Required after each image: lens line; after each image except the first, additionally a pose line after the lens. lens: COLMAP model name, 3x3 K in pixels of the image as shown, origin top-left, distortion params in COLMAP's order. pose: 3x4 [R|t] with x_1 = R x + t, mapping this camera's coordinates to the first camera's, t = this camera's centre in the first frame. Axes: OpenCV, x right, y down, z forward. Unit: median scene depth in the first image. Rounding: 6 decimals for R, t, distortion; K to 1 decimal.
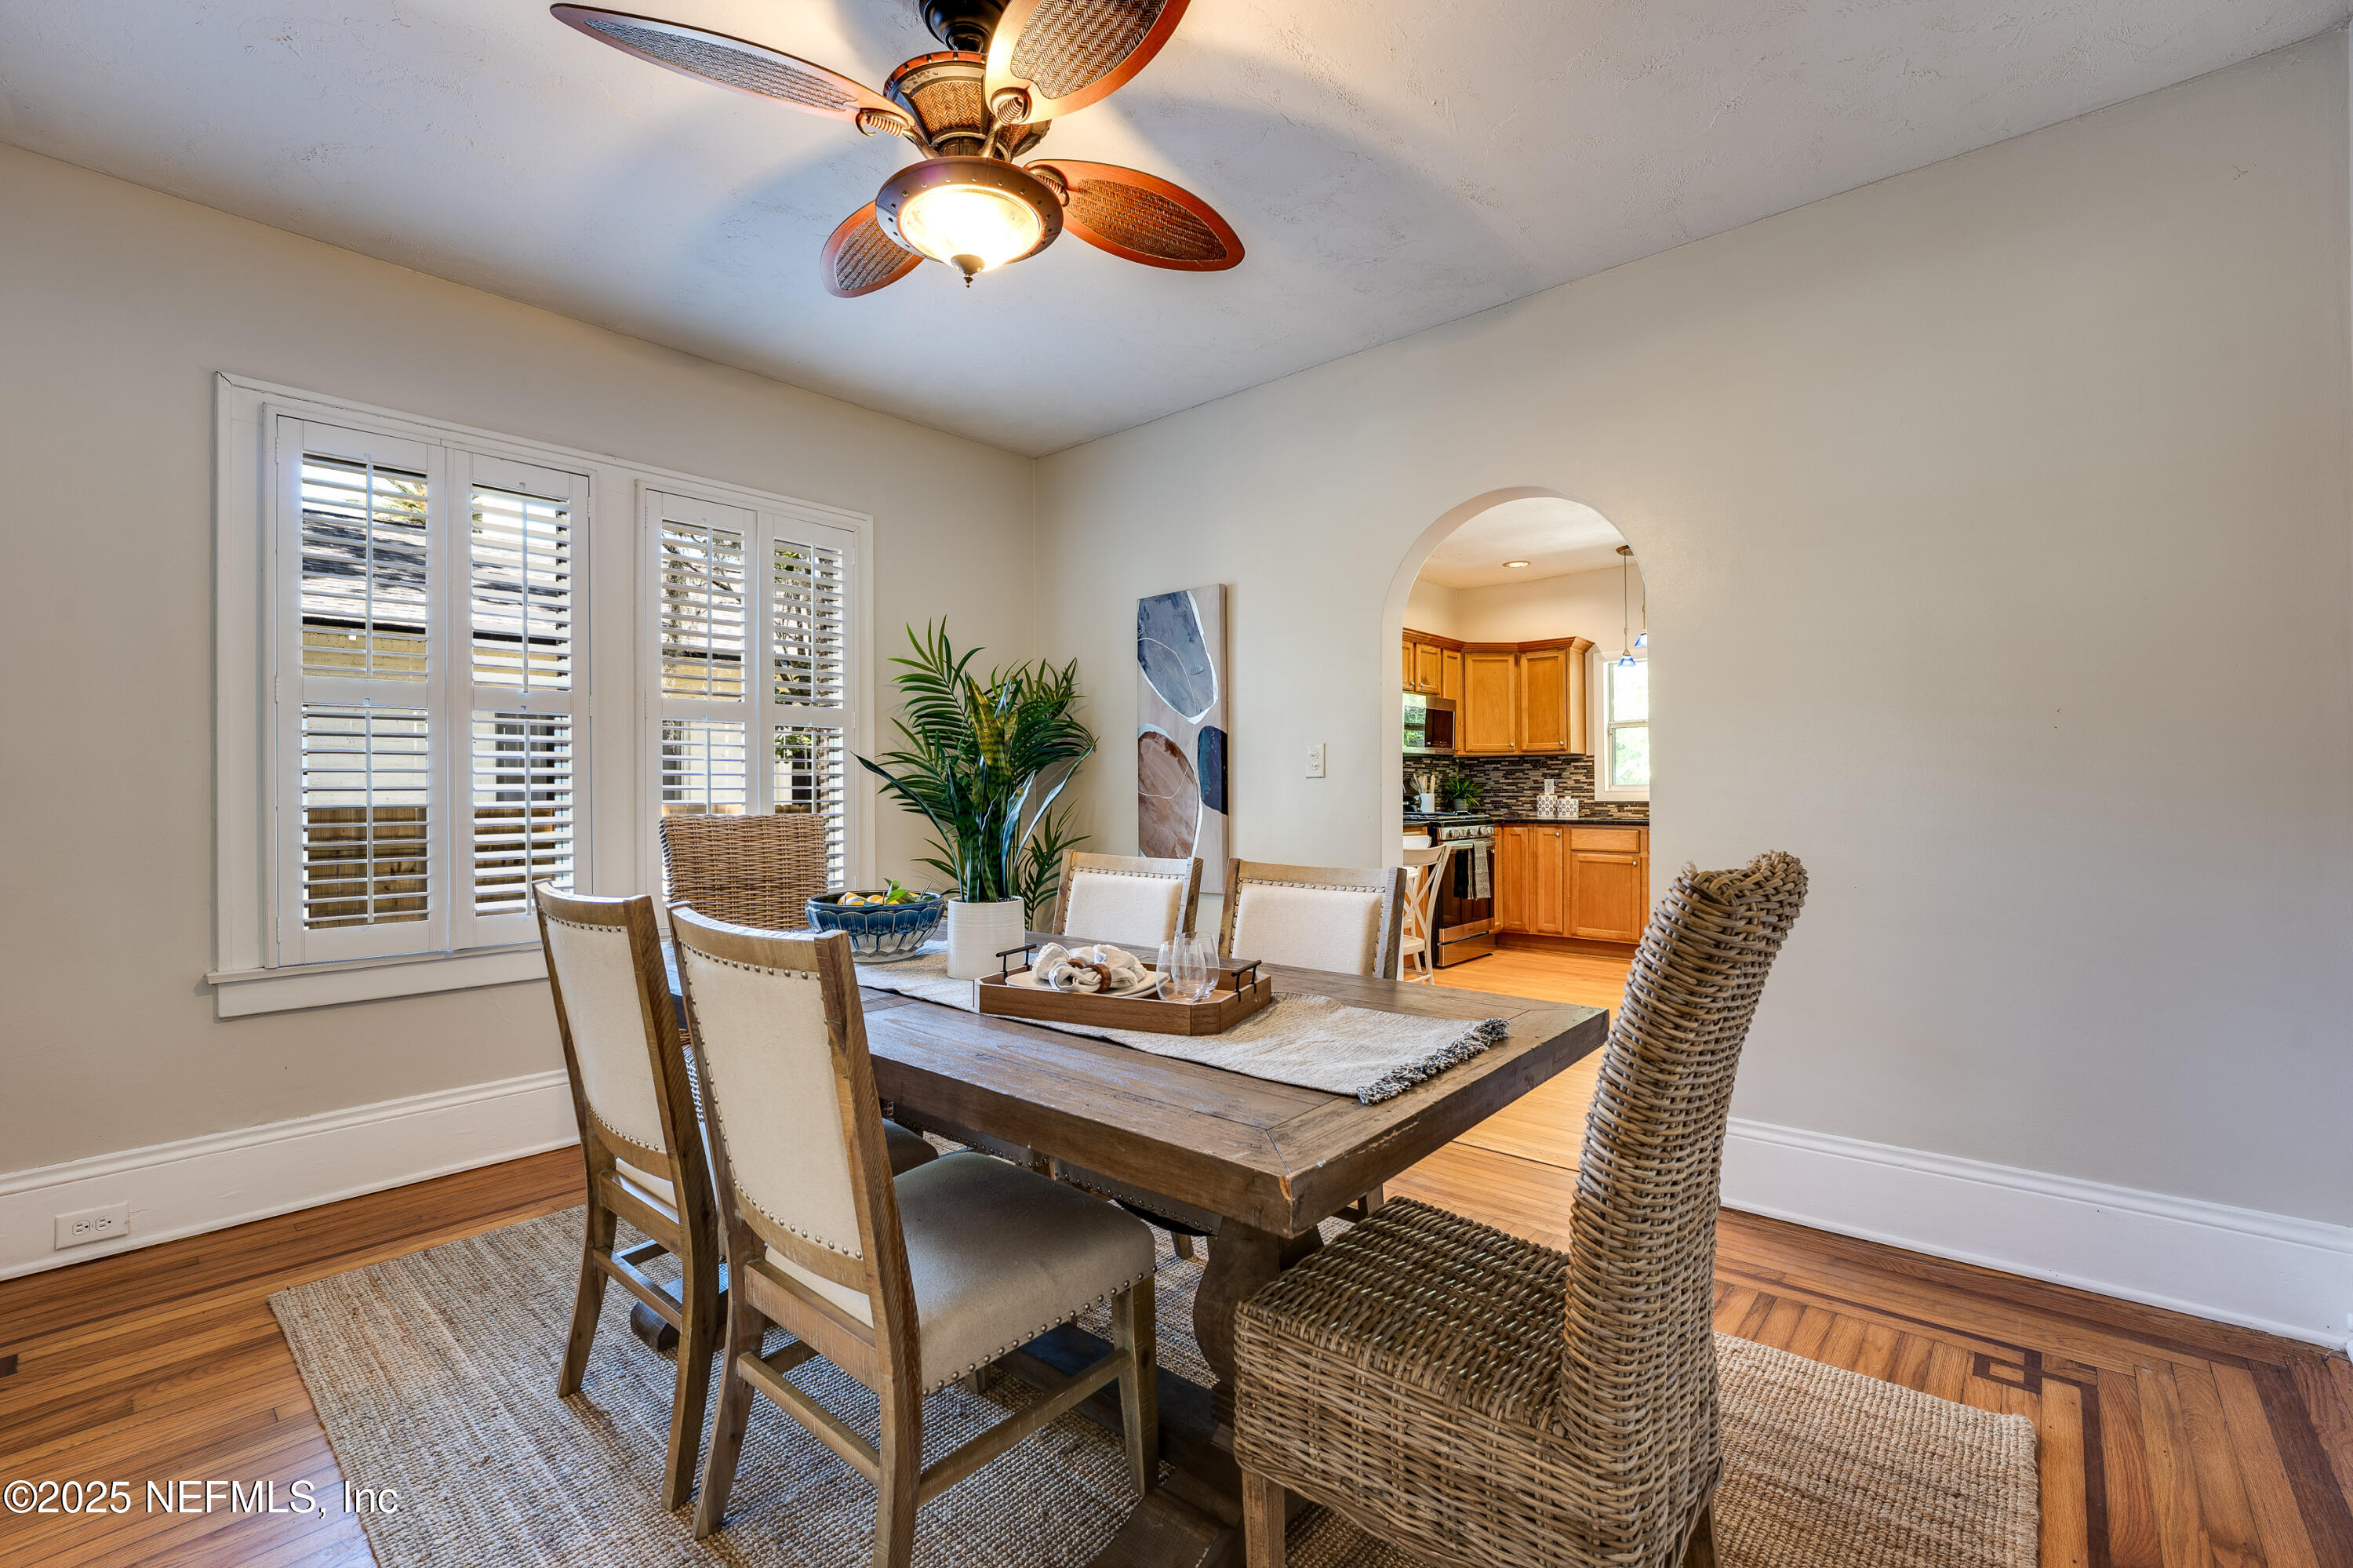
lens RADIAL K [[992.2, 0, 1199.7], [0, 992.2, 777.3], [0, 0, 1]] dist [0.000861, 0.000122]
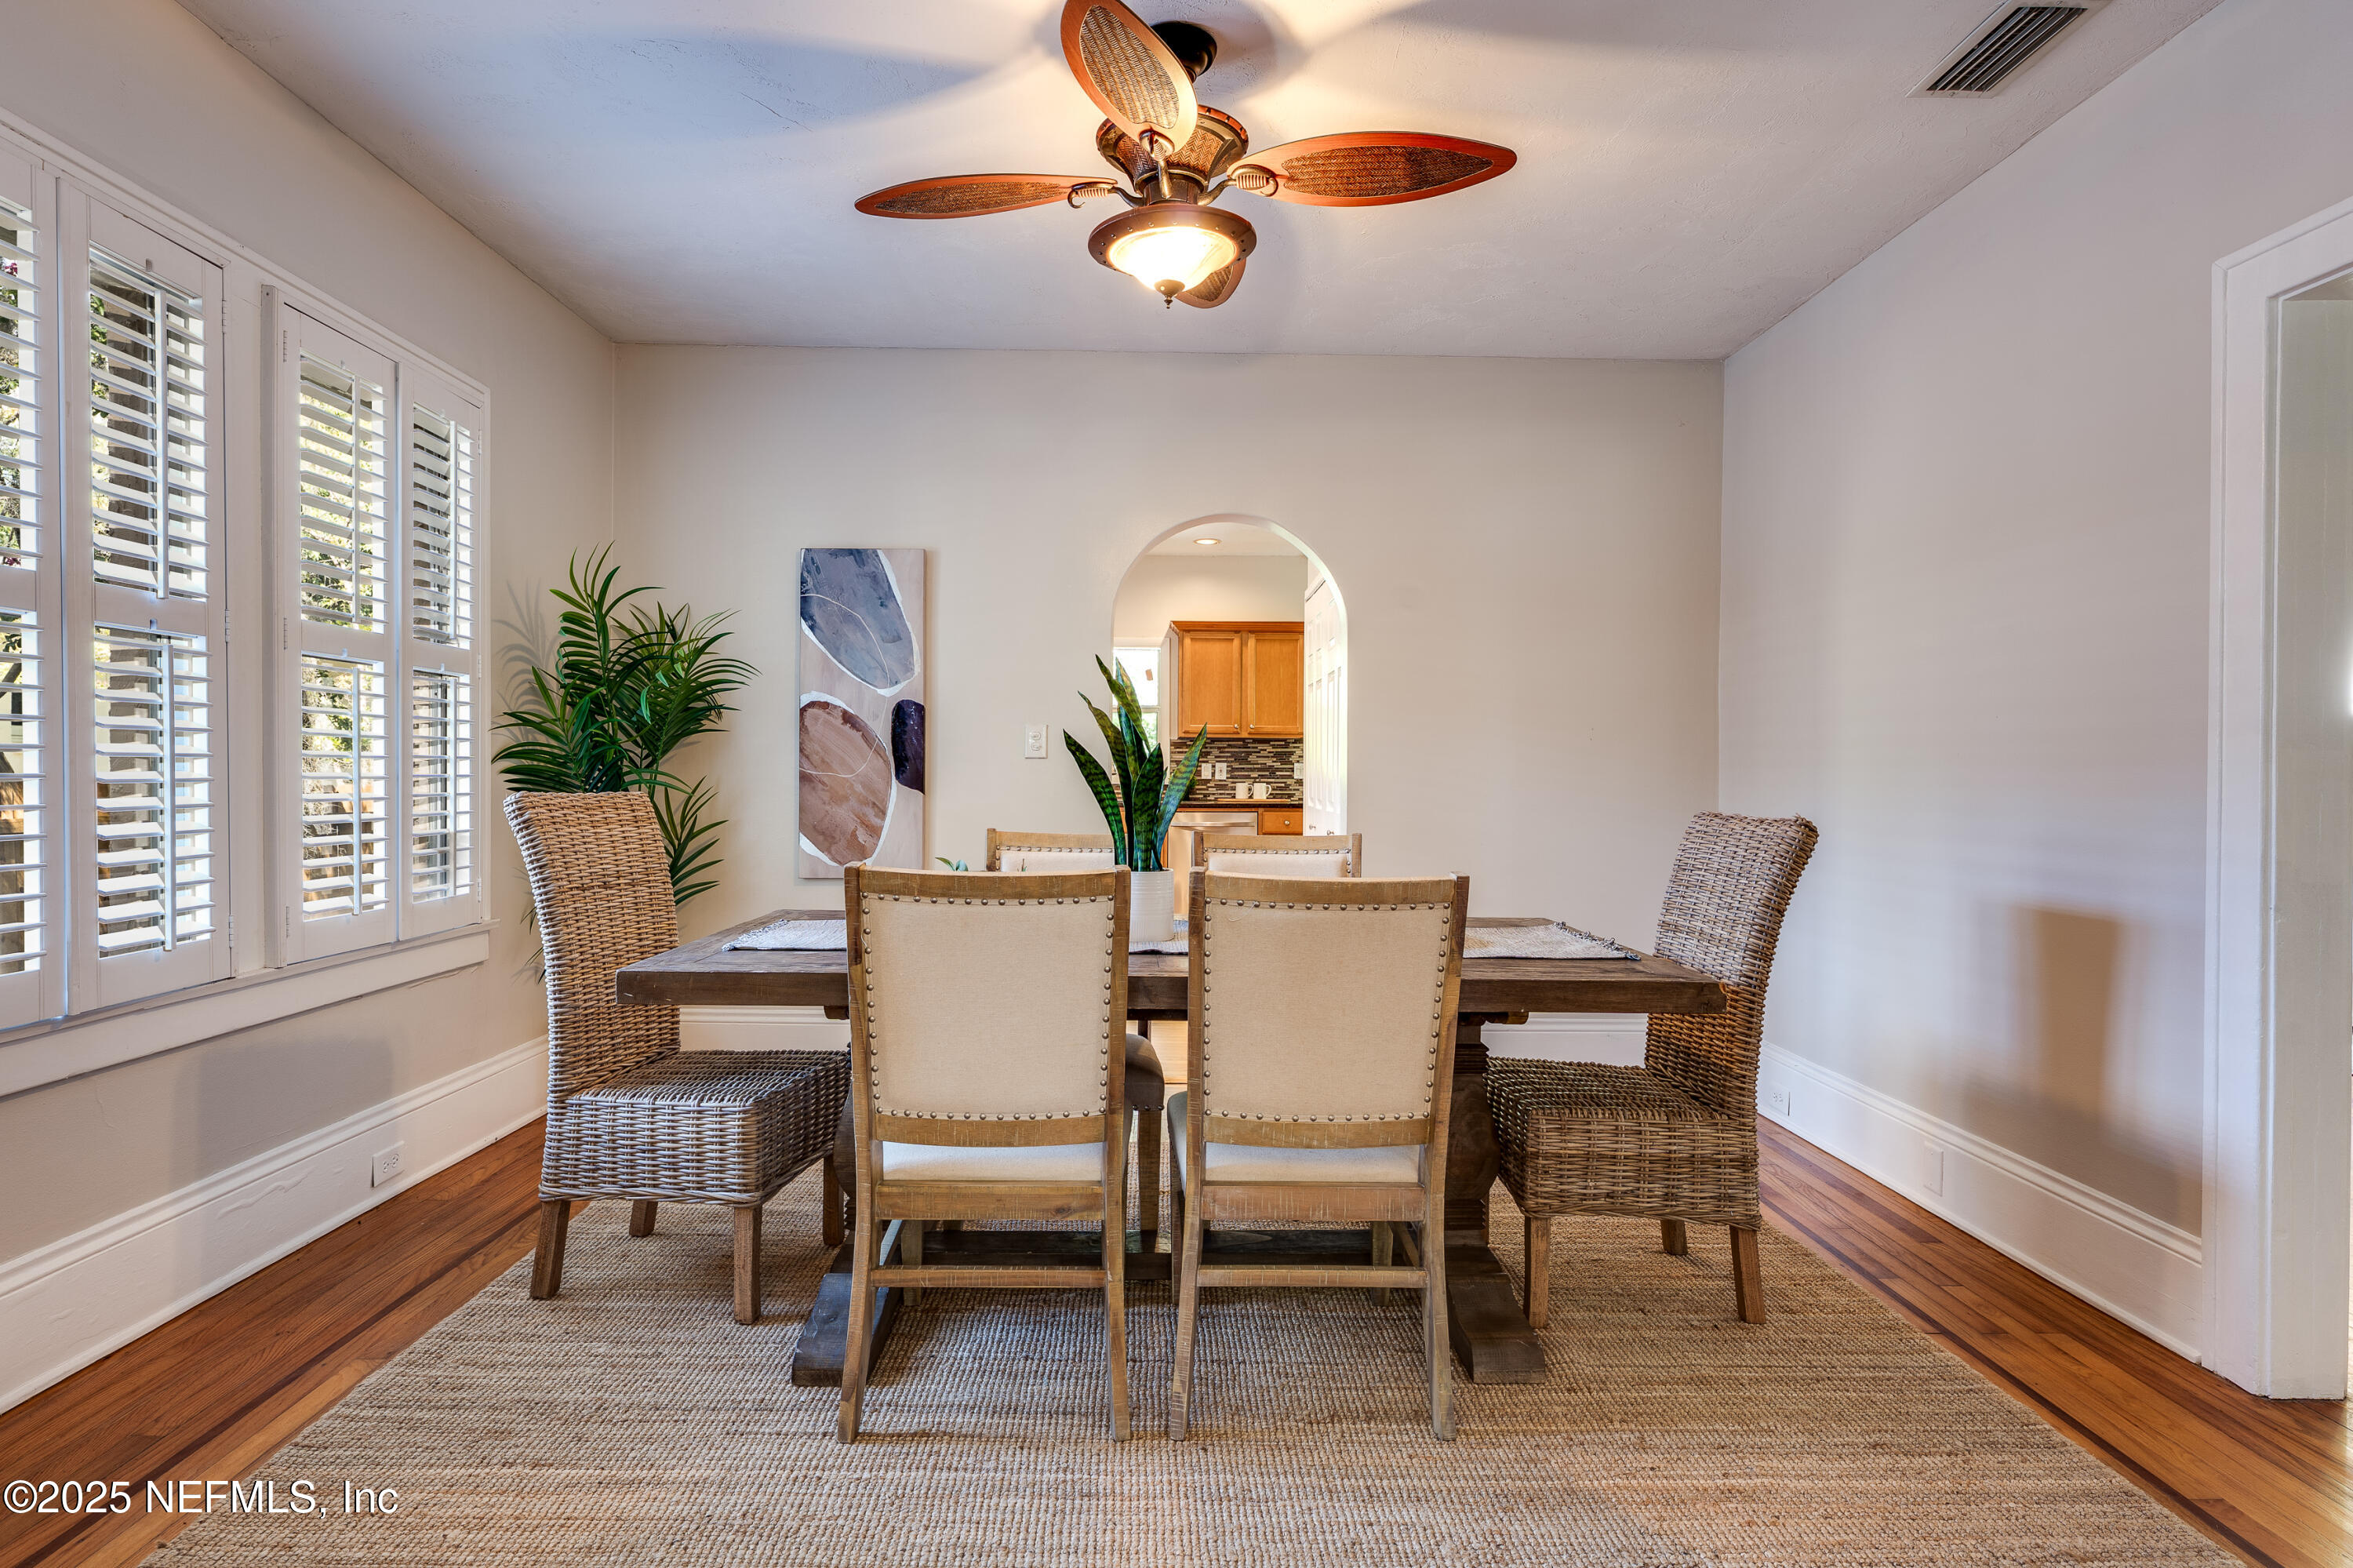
lens RADIAL K [[1166.1, 0, 1176.2], [0, 1166.1, 751.3], [0, 0, 1]] dist [0.026840, -0.021631]
pose [[0.747262, 0.023253, 0.664123, -0.522003], [-0.019394, 0.999725, -0.013182, 0.006599], [-0.664246, -0.003030, 0.747508, 0.011329]]
